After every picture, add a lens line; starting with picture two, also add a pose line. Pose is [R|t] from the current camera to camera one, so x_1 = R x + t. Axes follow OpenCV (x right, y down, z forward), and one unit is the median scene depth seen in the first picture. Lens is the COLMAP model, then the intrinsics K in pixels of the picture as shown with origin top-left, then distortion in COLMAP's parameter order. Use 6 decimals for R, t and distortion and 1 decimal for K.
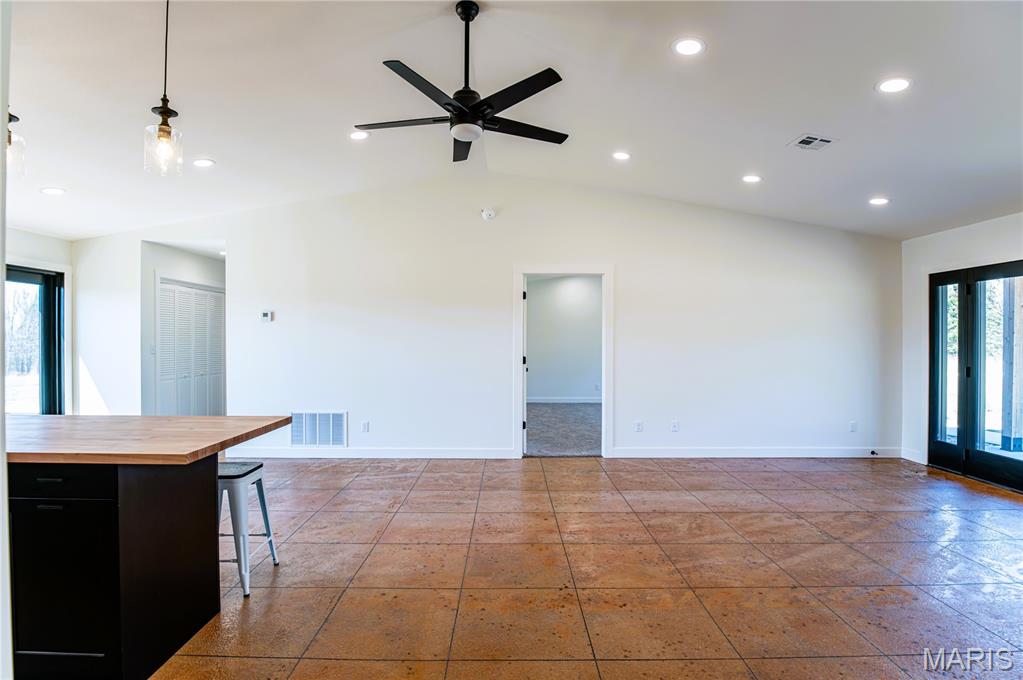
lens RADIAL K [[505.1, 0, 506.9], [0, 505.1, 331.2], [0, 0, 1]] dist [-0.017076, -0.006814]
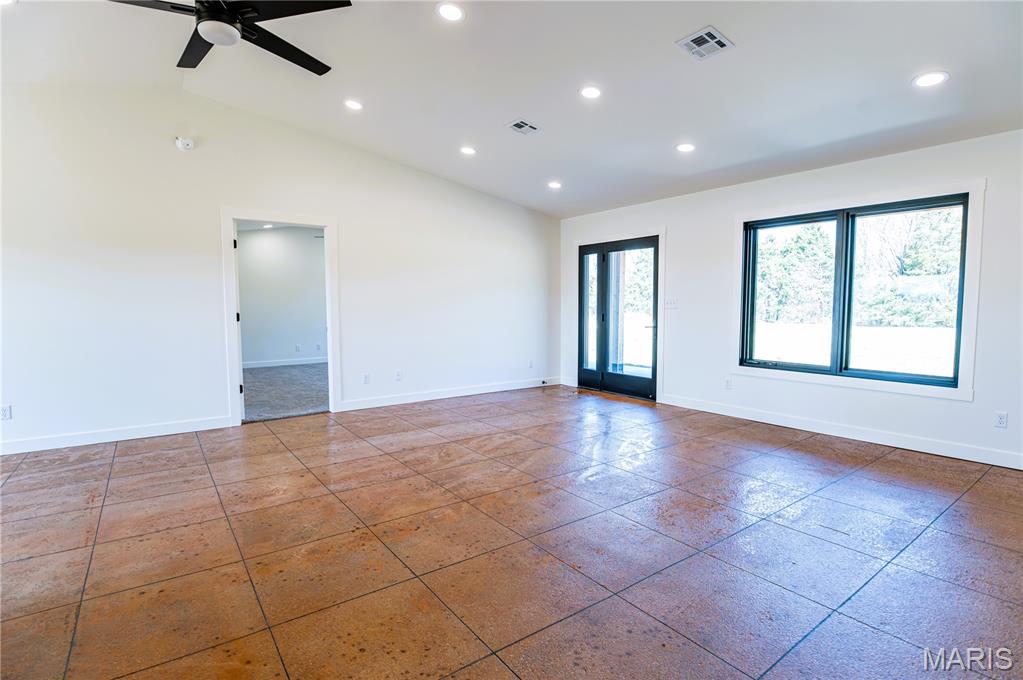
lens RADIAL K [[505.1, 0, 468.1], [0, 505.1, 337.0], [0, 0, 1]] dist [-0.017076, -0.006814]
pose [[0.820668, -0.036460, 0.570241, -0.208080], [-0.003326, 0.997640, 0.068574, 0.044254], [-0.571396, -0.058173, 0.818610, 0.053370]]
